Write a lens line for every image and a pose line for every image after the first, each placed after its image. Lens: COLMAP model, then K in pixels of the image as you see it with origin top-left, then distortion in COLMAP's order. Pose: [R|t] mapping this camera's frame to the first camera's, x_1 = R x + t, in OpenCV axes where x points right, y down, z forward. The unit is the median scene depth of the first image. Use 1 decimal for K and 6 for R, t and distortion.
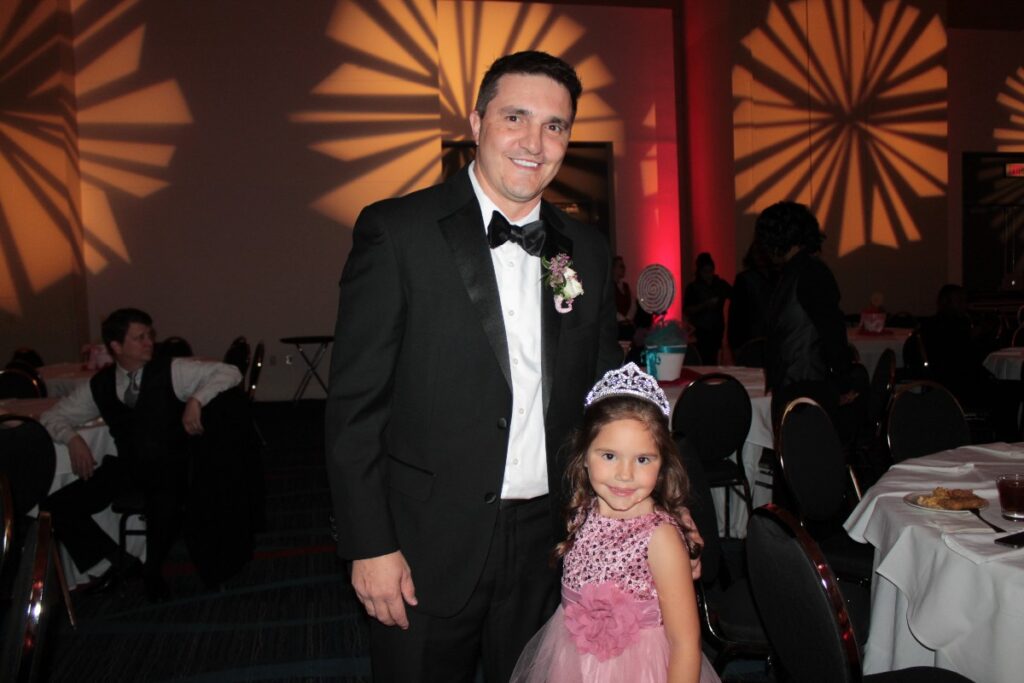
lens RADIAL K [[856.2, 0, 520.7], [0, 856.2, 339.0], [0, 0, 1]] dist [-0.150719, 0.127419]
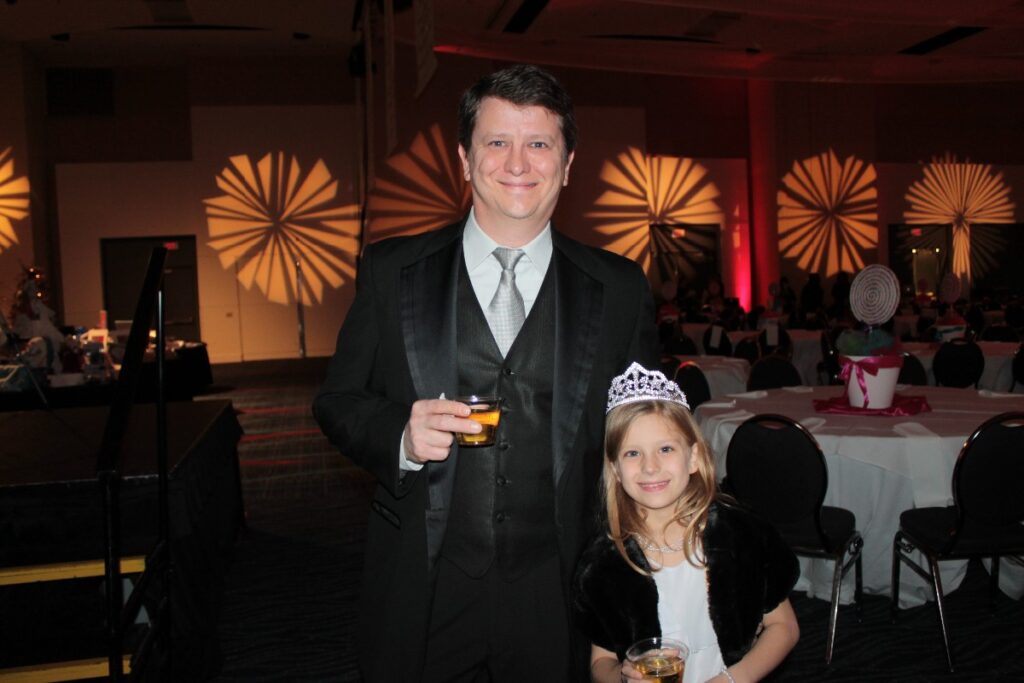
lens RADIAL K [[856.2, 0, 504.0], [0, 856.2, 341.8], [0, 0, 1]] dist [-0.150719, 0.127419]
pose [[0.999983, -0.003496, 0.004624, -0.451681], [0.003579, 0.999829, -0.018170, 0.100838], [-0.004559, 0.018186, 0.999824, -1.129847]]
